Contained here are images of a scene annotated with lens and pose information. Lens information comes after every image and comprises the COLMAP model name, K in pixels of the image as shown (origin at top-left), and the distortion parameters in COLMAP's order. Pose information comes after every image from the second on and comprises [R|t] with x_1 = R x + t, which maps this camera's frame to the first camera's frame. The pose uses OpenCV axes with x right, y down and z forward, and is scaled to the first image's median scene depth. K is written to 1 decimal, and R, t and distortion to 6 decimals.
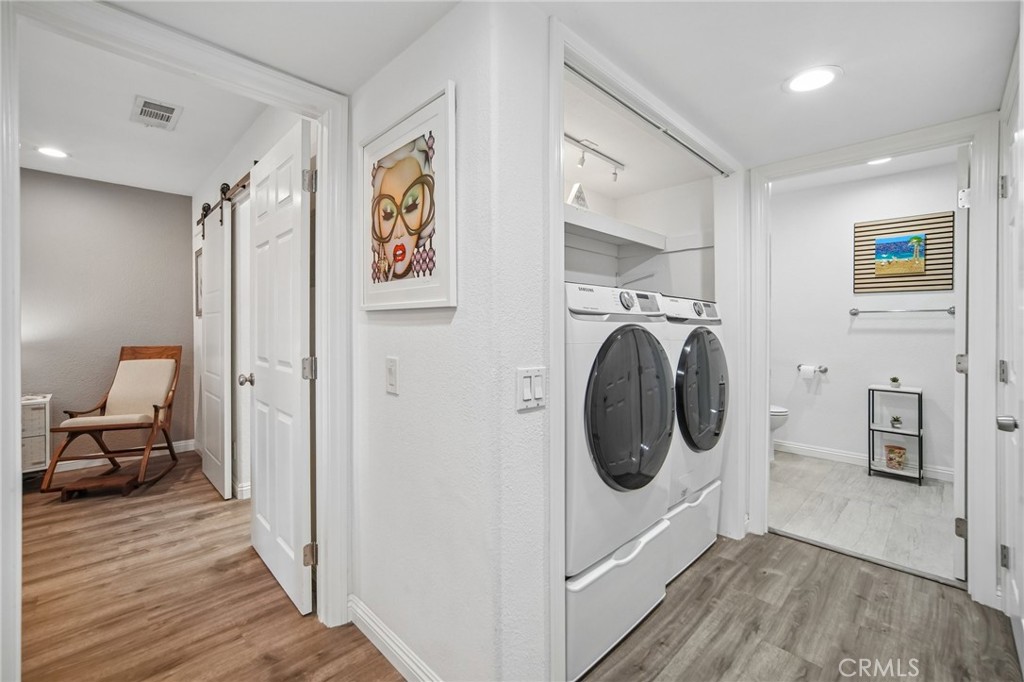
lens RADIAL K [[449.2, 0, 510.0], [0, 449.2, 327.9], [0, 0, 1]] dist [-0.020228, 0.009686]
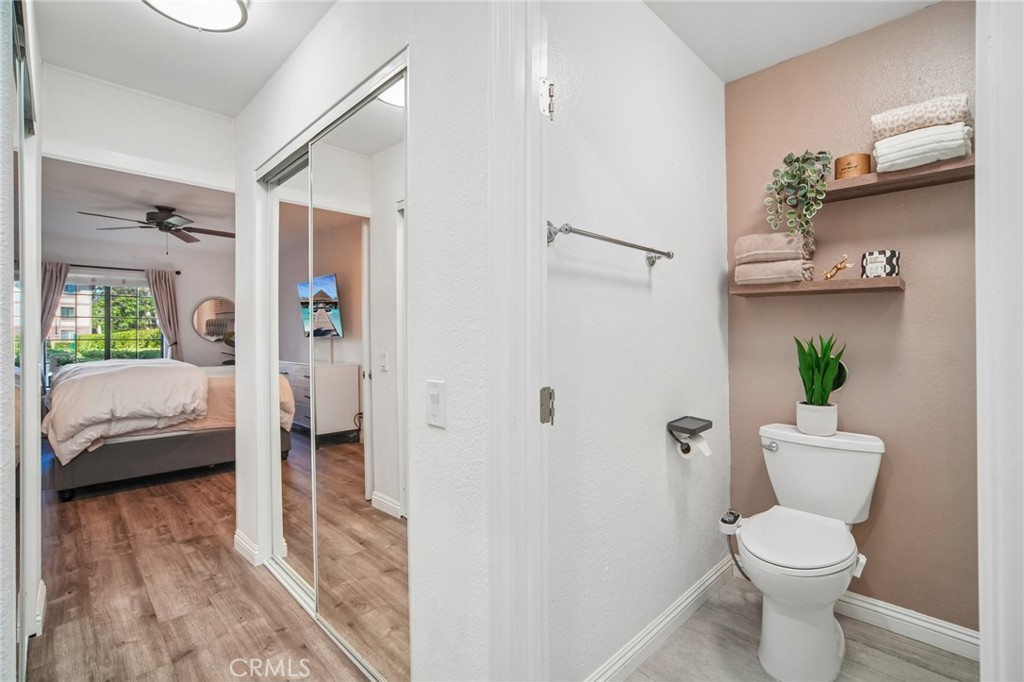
lens RADIAL K [[463.9, 0, 514.6], [0, 463.9, 333.9], [0, 0, 1]] dist [-0.014605, 0.006823]
pose [[0.022060, 0.001056, -0.999756, 0.550243], [-0.004554, 0.999989, 0.000956, -0.035716], [0.999746, 0.004531, 0.022065, 3.023053]]
